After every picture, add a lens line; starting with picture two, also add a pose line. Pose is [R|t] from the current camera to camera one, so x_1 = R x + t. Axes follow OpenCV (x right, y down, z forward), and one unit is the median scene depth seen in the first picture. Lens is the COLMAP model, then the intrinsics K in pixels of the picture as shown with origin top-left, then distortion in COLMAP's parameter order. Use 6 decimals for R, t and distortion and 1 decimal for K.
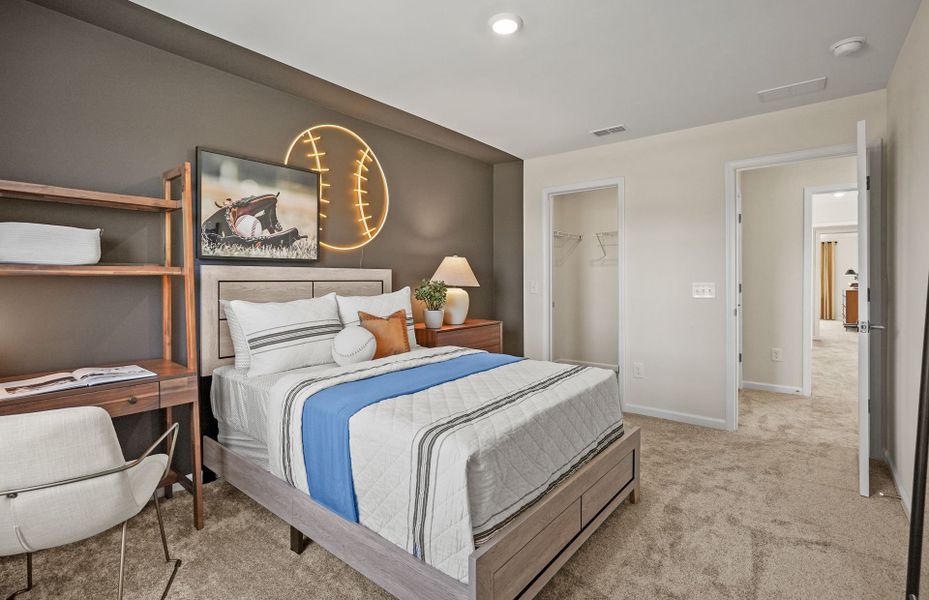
lens RADIAL K [[429.8, 0, 463.0], [0, 429.8, 290.5], [0, 0, 1]] dist [-0.039609, 0.023247]
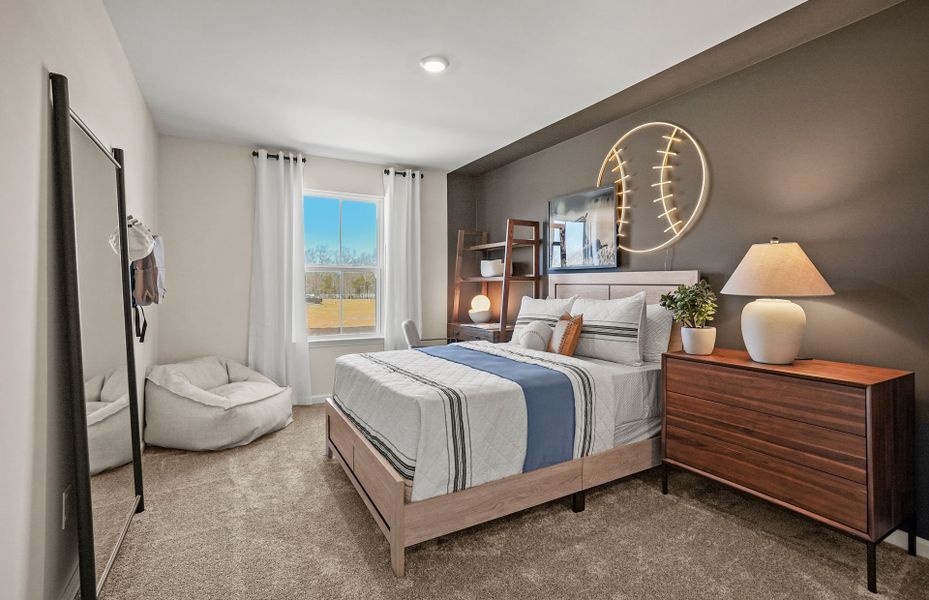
lens RADIAL K [[429.8, 0, 463.0], [0, 429.8, 290.5], [0, 0, 1]] dist [-0.039609, 0.023247]
pose [[-0.340491, 0.013538, -0.940150, 0.783931], [-0.027678, 0.999319, 0.024414, -0.022789], [0.939840, 0.034334, -0.339884, 0.987188]]
